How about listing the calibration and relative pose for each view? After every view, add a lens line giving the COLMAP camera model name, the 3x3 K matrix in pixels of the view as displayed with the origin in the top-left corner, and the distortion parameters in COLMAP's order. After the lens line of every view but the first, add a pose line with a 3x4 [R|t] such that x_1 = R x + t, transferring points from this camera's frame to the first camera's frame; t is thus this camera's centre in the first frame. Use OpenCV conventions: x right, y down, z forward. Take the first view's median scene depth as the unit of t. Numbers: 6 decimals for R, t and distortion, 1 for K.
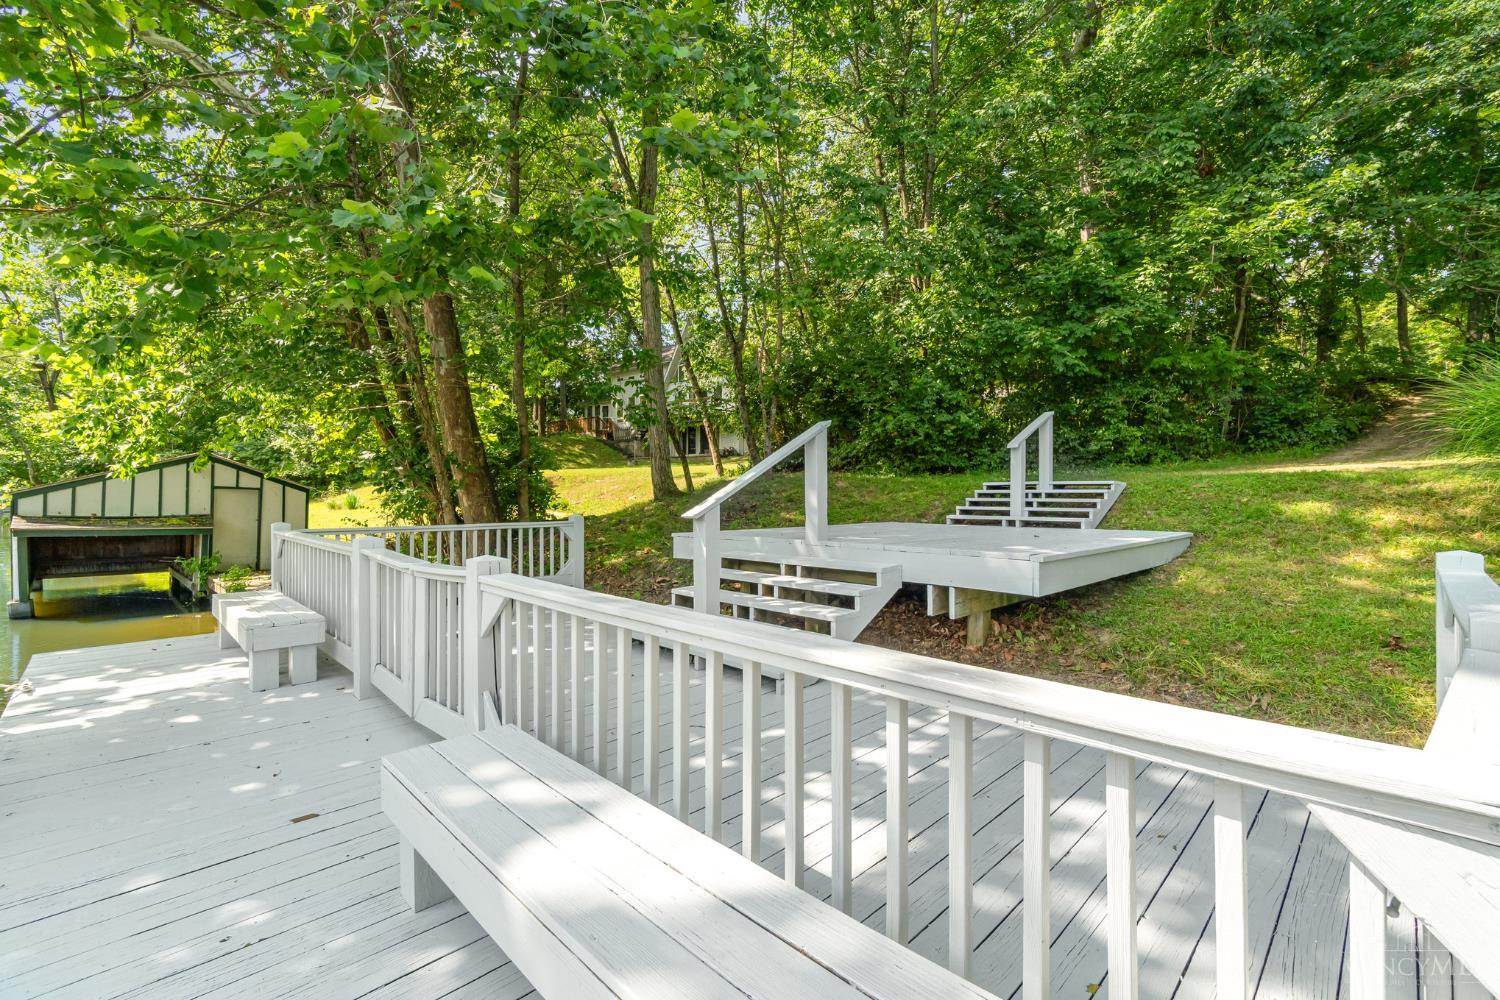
lens RADIAL K [[640.0, 0, 752.7], [0, 640.0, 516.9], [0, 0, 1]] dist [-0.000594, 0.000068]
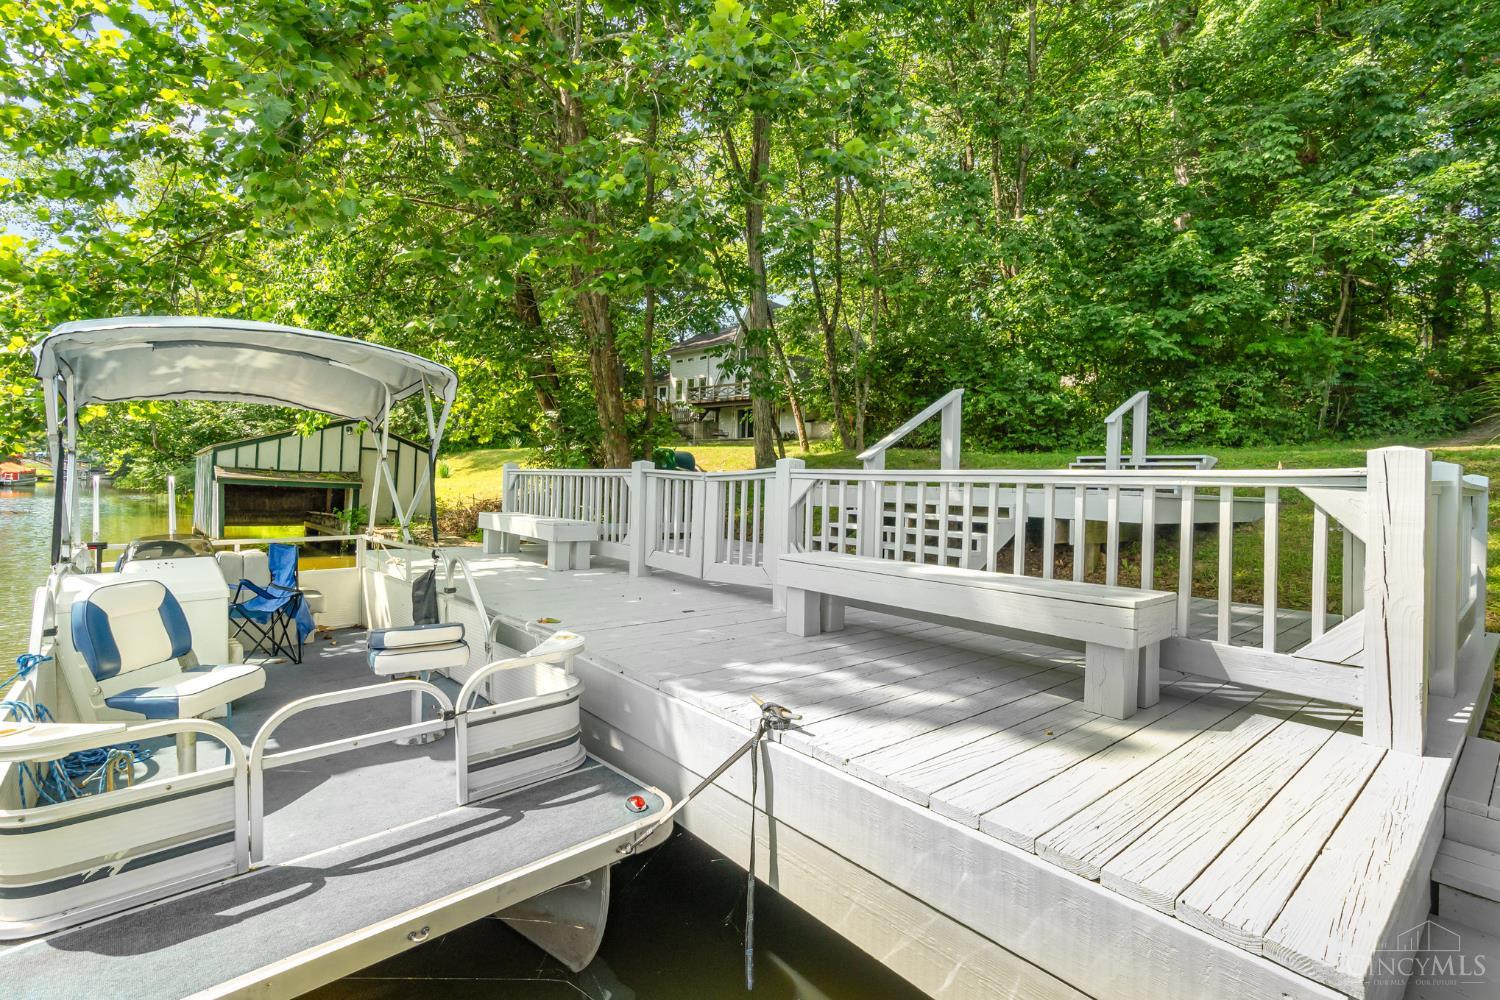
lens RADIAL K [[654.4, 0, 750.0], [0, 654.4, 500.0], [0, 0, 1]] dist [0.001662, 0.000254]
pose [[0.995701, 0.033057, -0.086525, -0.070854], [-0.033472, 0.999434, -0.003348, 0.032642], [0.086365, 0.006230, 0.996244, -0.114708]]
